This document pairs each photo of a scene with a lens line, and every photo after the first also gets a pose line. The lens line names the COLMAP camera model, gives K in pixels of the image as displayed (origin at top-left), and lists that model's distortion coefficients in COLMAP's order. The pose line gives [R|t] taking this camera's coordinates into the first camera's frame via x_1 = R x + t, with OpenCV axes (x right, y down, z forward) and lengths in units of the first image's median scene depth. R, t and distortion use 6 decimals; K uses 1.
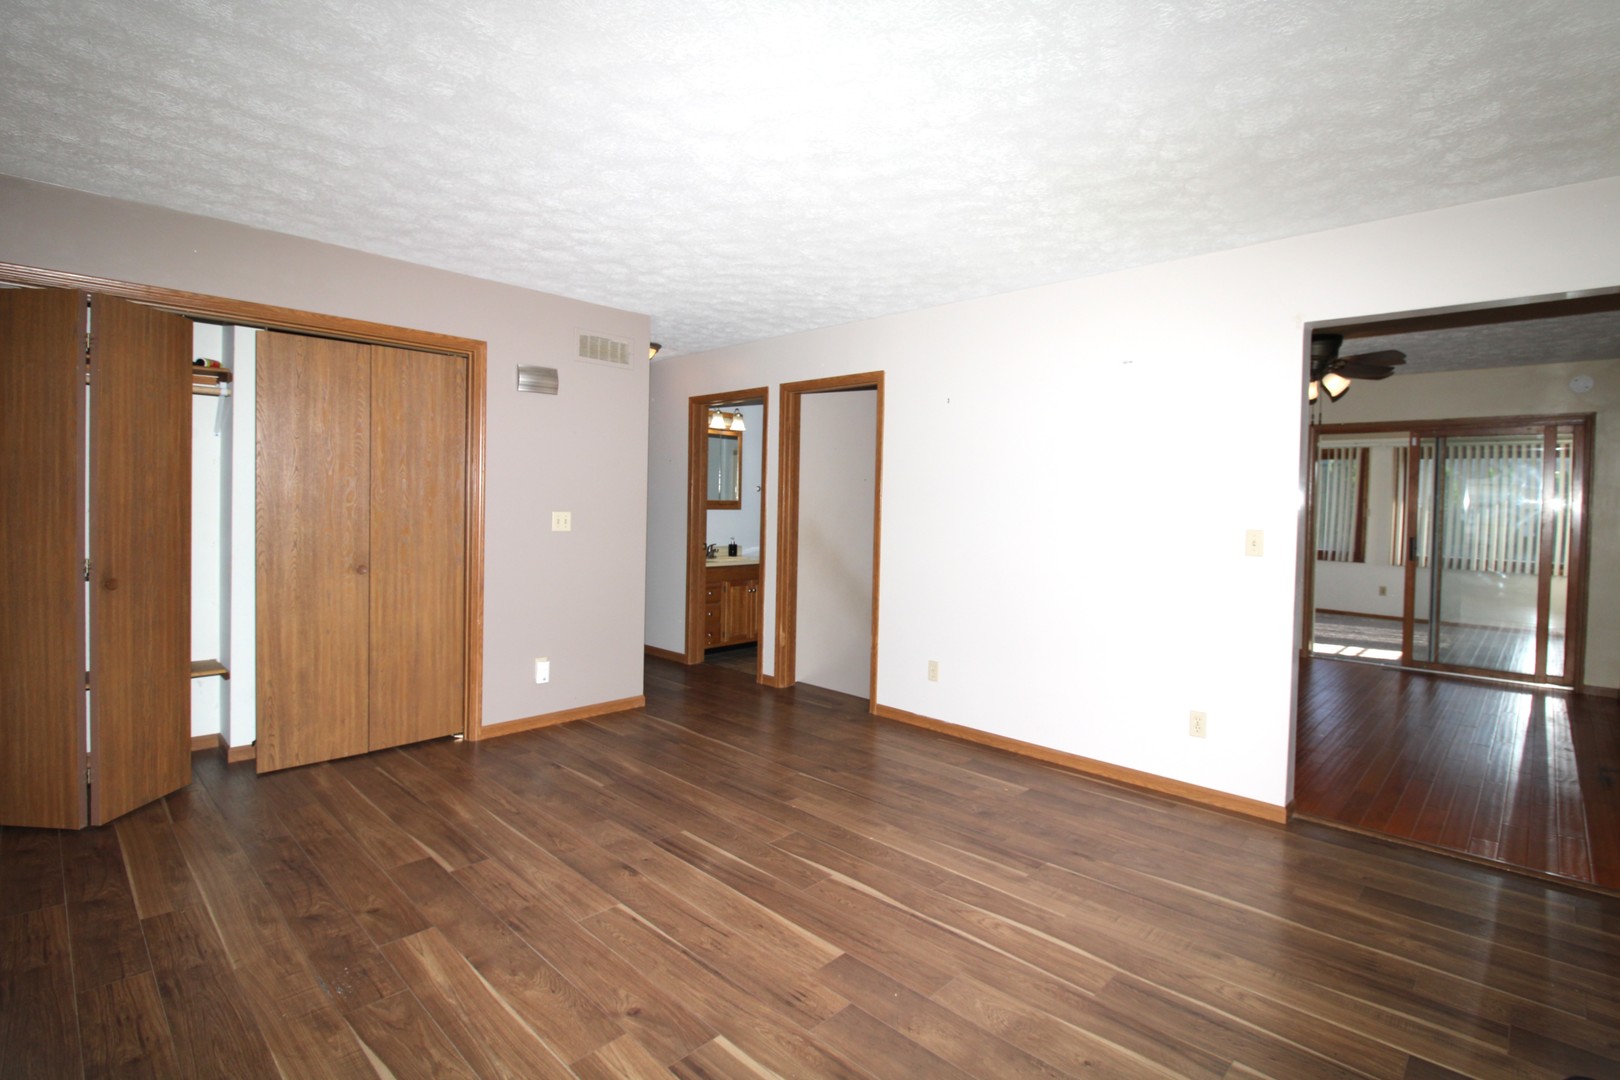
lens RADIAL K [[765.4, 0, 824.2], [0, 765.4, 518.7], [0, 0, 1]] dist [0.003253, -0.012675]
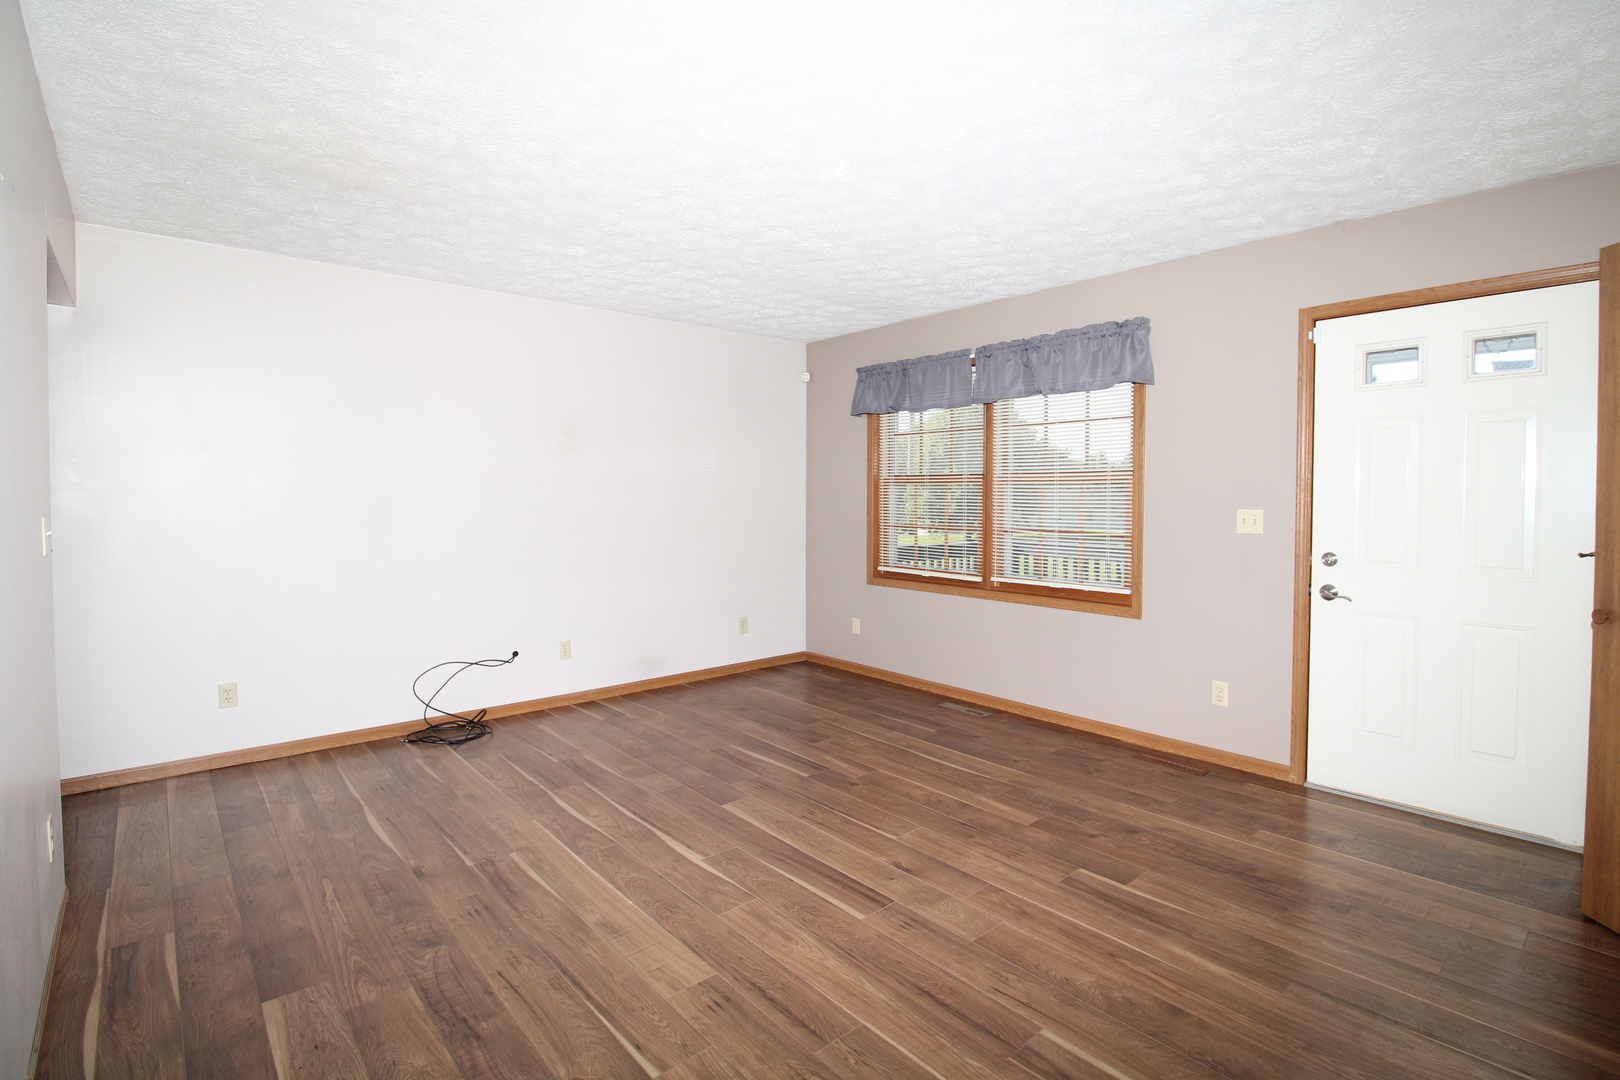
lens RADIAL K [[765.4, 0, 824.2], [0, 765.4, 518.7], [0, 0, 1]] dist [0.003253, -0.012675]
pose [[-0.996078, -0.025579, 0.084700, -0.208698], [-0.021232, 0.998430, 0.051837, -0.037192], [-0.085893, 0.049835, -0.995057, 1.826008]]
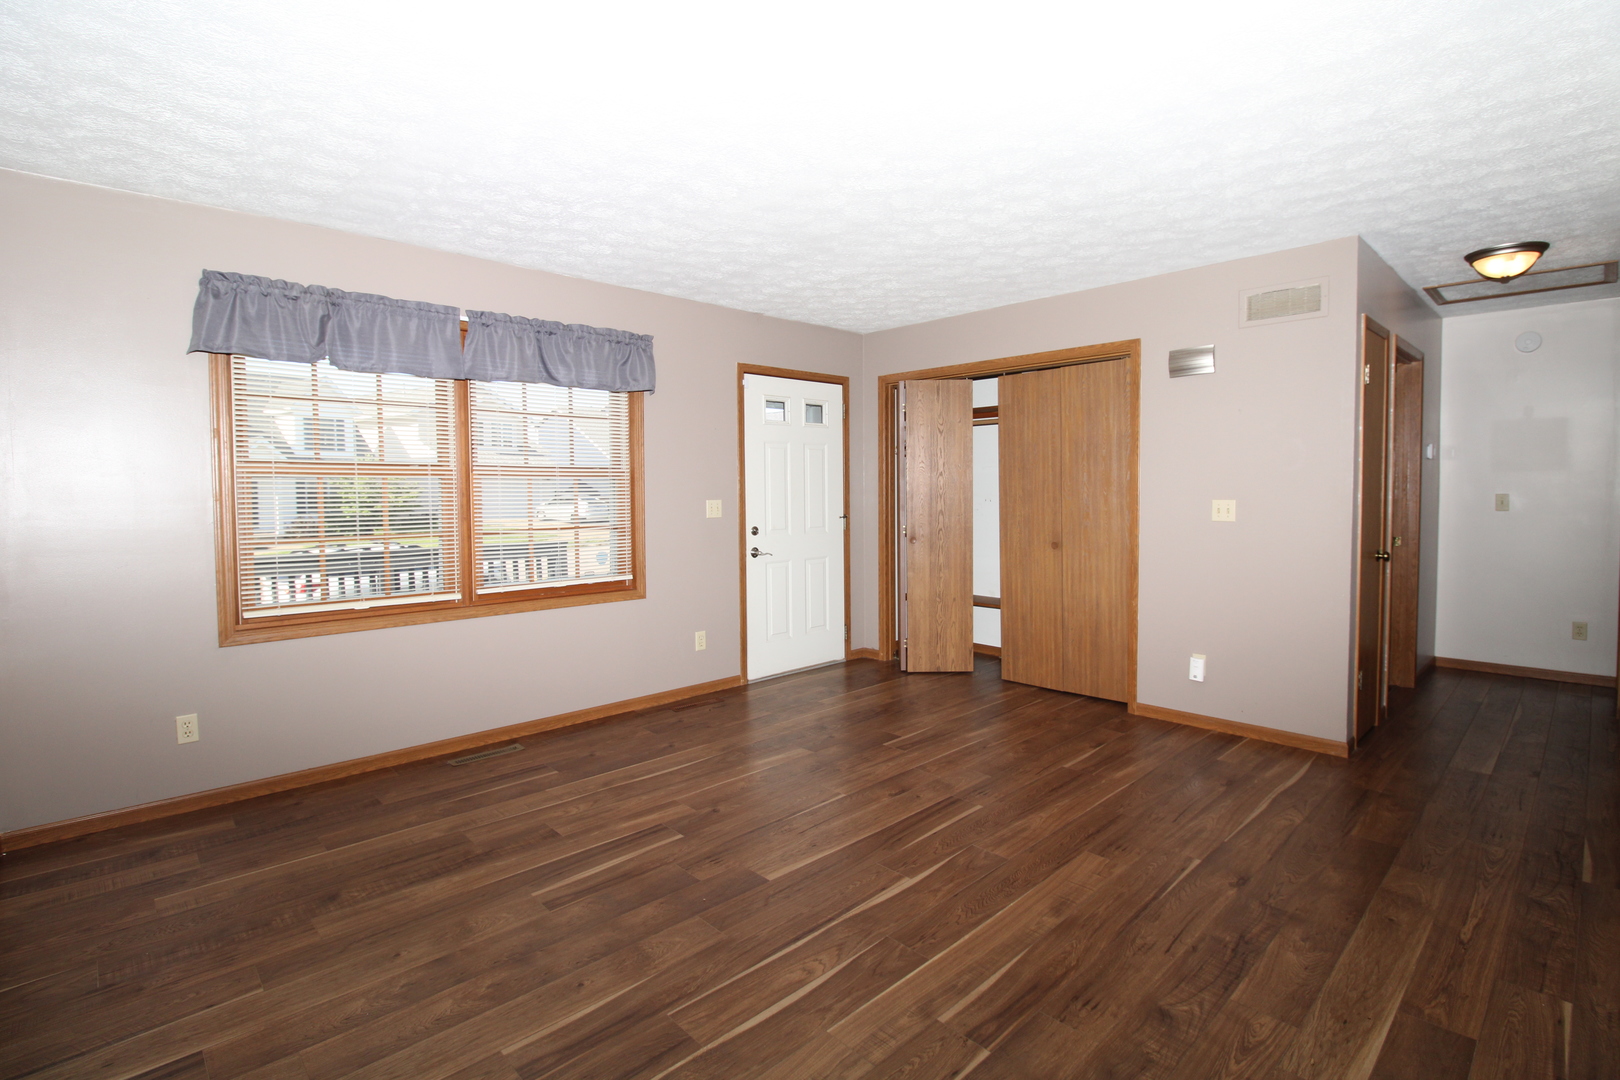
lens RADIAL K [[765.4, 0, 824.2], [0, 765.4, 518.7], [0, 0, 1]] dist [0.003253, -0.012675]
pose [[-0.040010, 0.018044, -0.999036, 0.884360], [-0.012996, 0.999743, 0.018578, 0.003824], [0.999115, 0.013727, -0.039765, 0.856820]]
